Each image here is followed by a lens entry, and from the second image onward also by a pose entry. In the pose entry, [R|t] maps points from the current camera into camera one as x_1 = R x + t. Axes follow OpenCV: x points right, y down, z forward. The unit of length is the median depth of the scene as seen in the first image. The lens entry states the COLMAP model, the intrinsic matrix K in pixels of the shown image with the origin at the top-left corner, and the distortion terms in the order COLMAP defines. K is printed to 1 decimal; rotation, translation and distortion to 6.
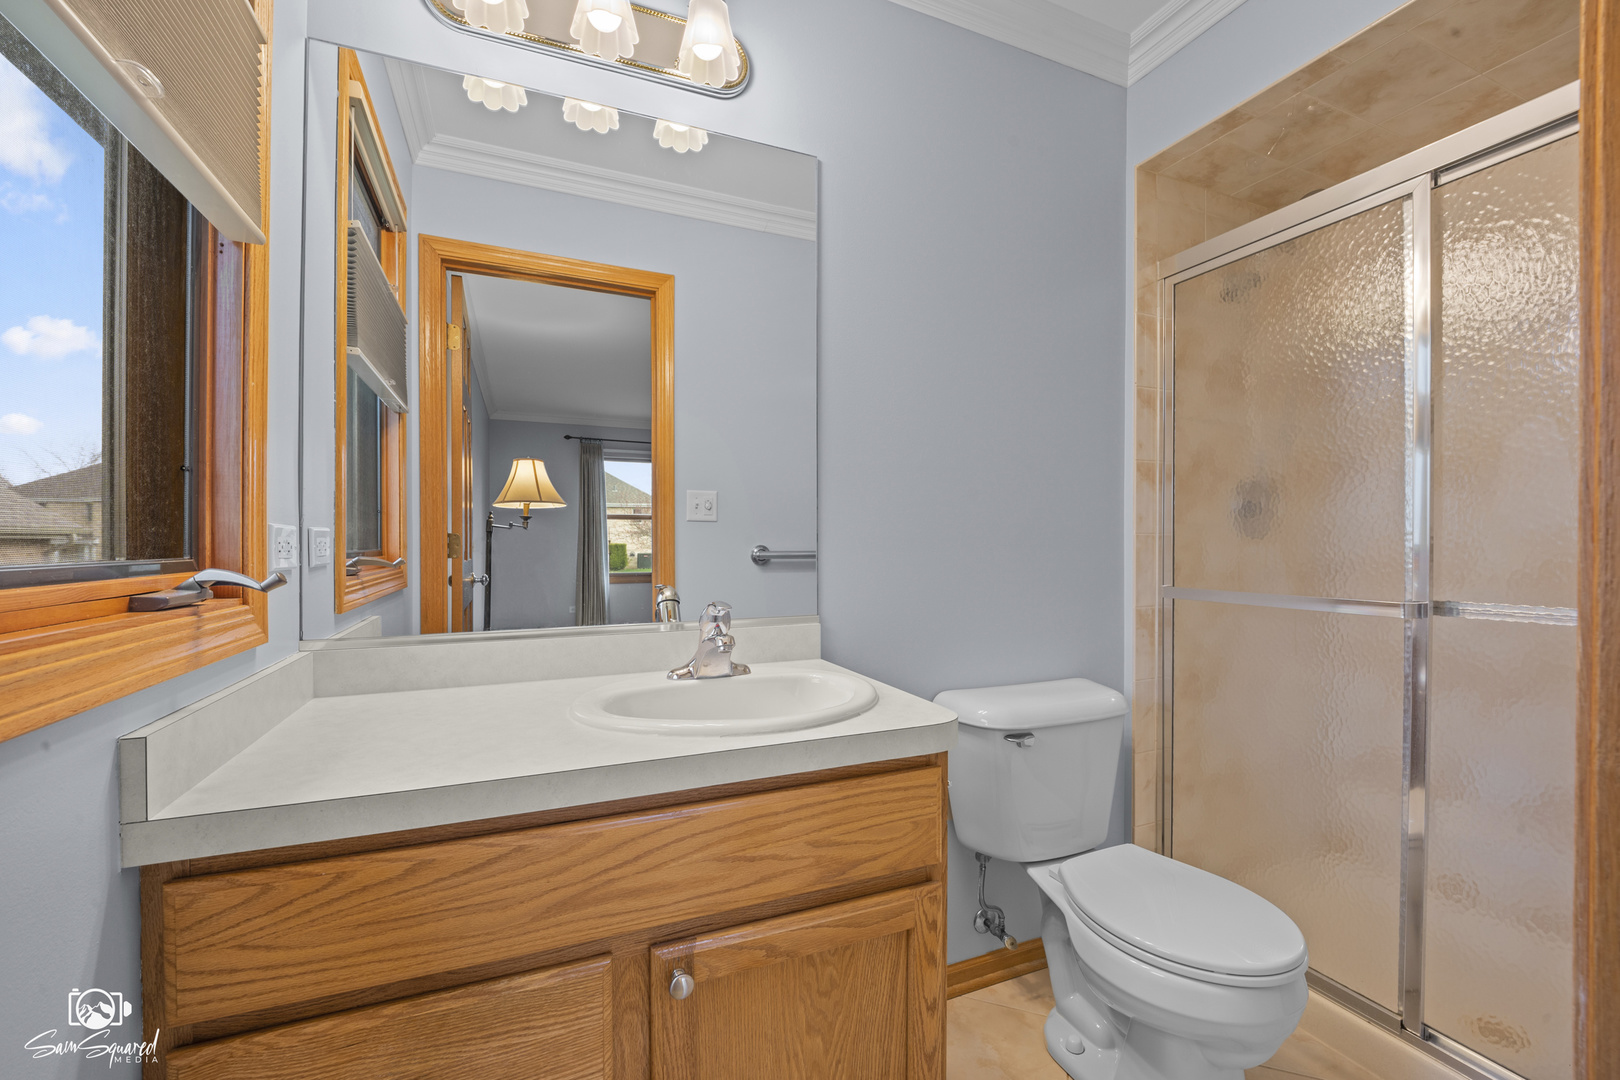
lens RADIAL K [[669.7, 0, 810.3], [0, 669.7, 543.4], [0, 0, 1]] dist [-0.002725, -0.005125]
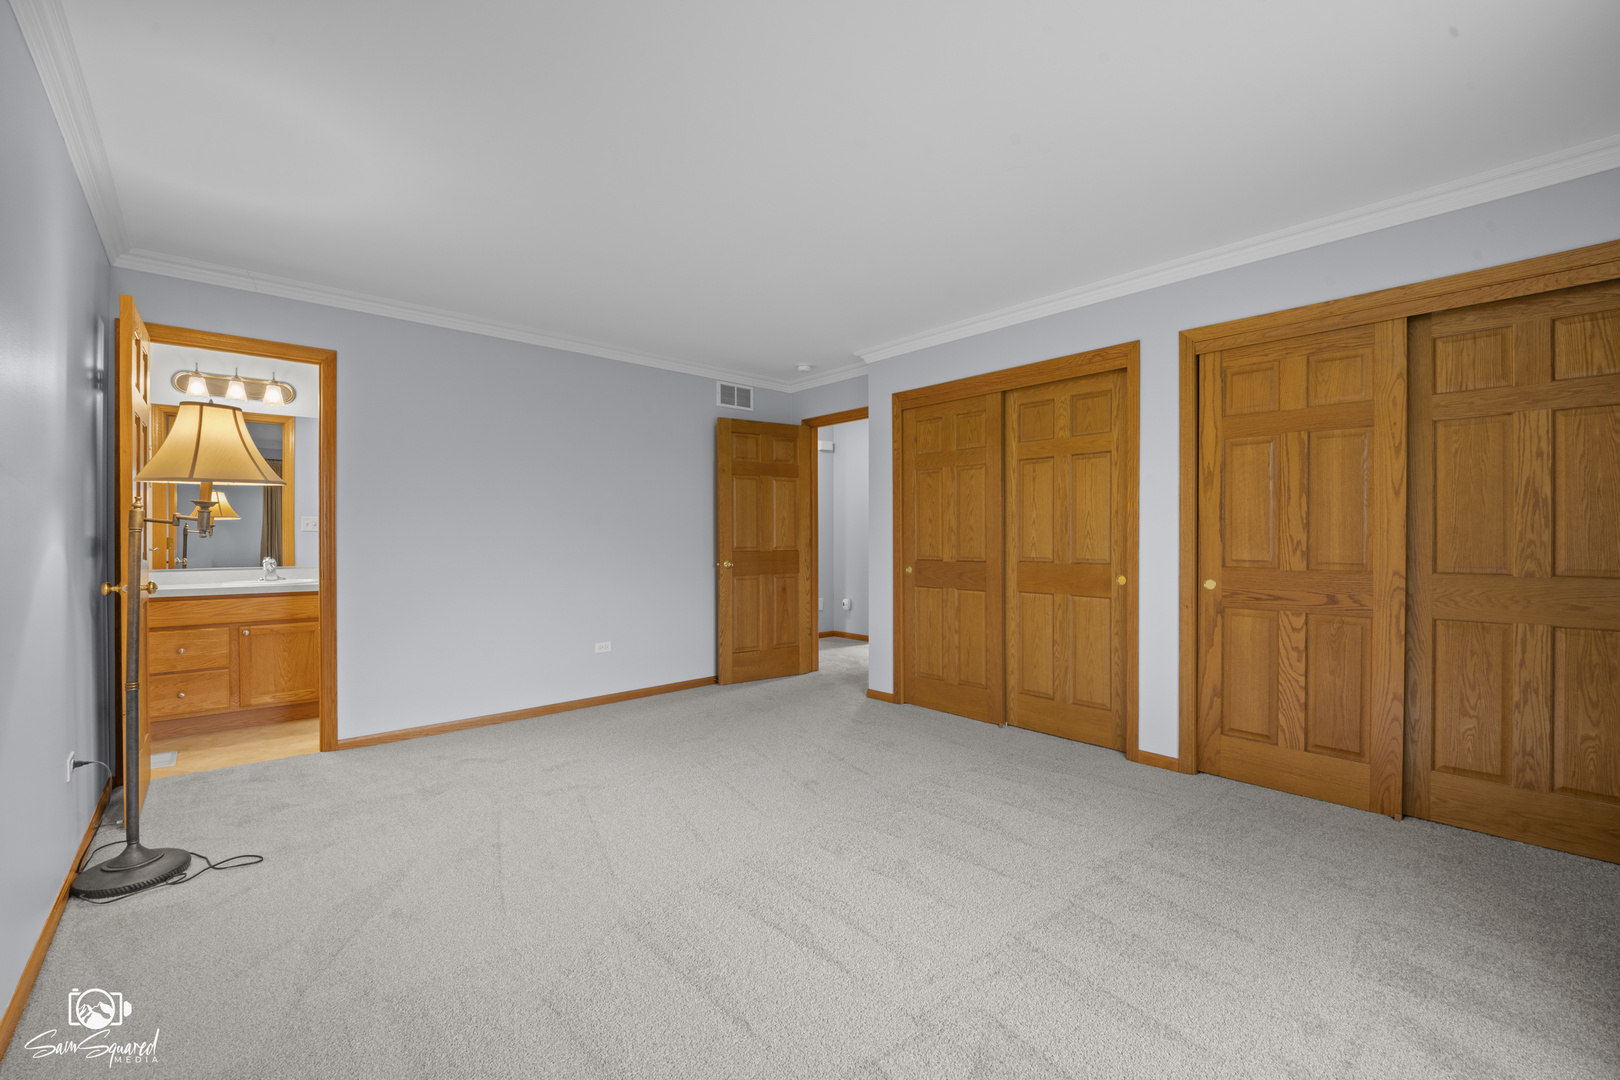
lens RADIAL K [[669.7, 0, 811.1], [0, 669.7, 540.0], [0, 0, 1]] dist [-0.002725, -0.005125]
pose [[0.946693, -0.004932, 0.322098, 1.766968], [0.004065, 0.999986, 0.003365, -0.018928], [-0.322111, -0.001876, 0.946700, -4.063450]]
